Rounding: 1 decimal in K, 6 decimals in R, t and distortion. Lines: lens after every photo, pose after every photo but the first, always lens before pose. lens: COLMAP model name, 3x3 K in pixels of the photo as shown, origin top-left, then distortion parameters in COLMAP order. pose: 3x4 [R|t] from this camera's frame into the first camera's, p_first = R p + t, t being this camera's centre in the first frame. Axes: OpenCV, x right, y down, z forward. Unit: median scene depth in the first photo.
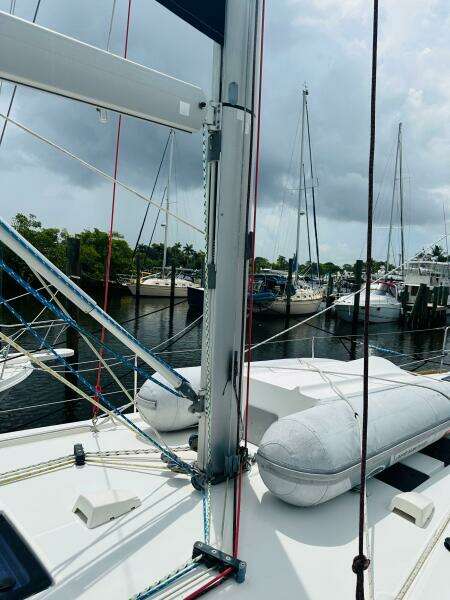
lens RADIAL K [[412.6, 0, 225.0], [0, 412.6, 300.0], [0, 0, 1]] dist [0.152290, -0.310853]
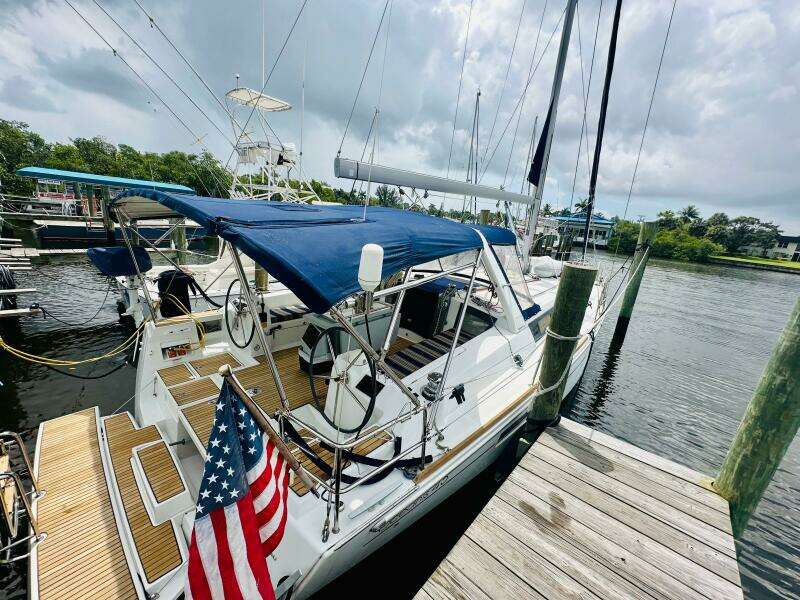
lens RADIAL K [[325.9, 0, 400.0], [0, 325.9, 300.0], [0, 0, 1]] dist [0.000545, 0.000712]
pose [[0.996649, 0.034667, 0.074092, -0.124763], [-0.048115, 0.980942, 0.188251, 0.004345], [-0.066154, -0.191186, 0.979322, -0.196754]]
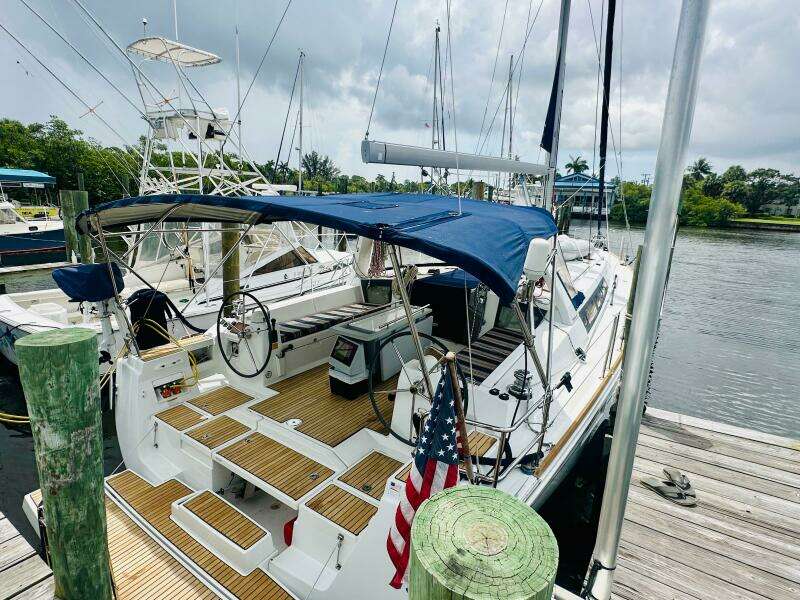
lens RADIAL K [[449.1, 0, 398.2], [0, 449.1, 298.3], [0, 0, 1]] dist [0.004021, -0.000240]
pose [[0.979973, -0.053218, 0.191888, -0.159396], [0.020576, 0.985530, 0.168248, 0.002301], [-0.198065, -0.160930, 0.966888, -0.215030]]
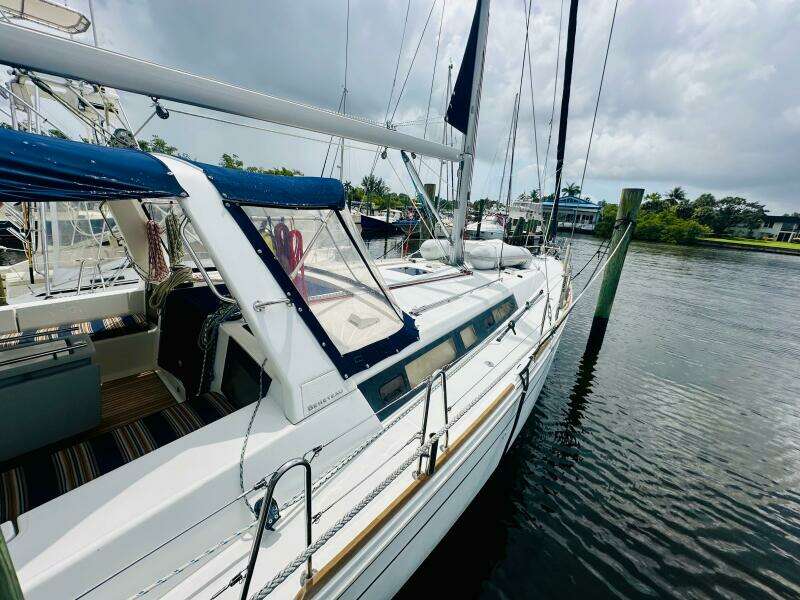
lens RADIAL K [[321.4, 0, 401.8], [0, 321.4, 297.1], [0, 0, 1]] dist [-0.001647, -0.000278]
pose [[0.995641, 0.001818, 0.093249, -0.050008], [-0.021234, 0.977971, 0.207656, 0.009292], [-0.090817, -0.208731, 0.973747, -0.113877]]
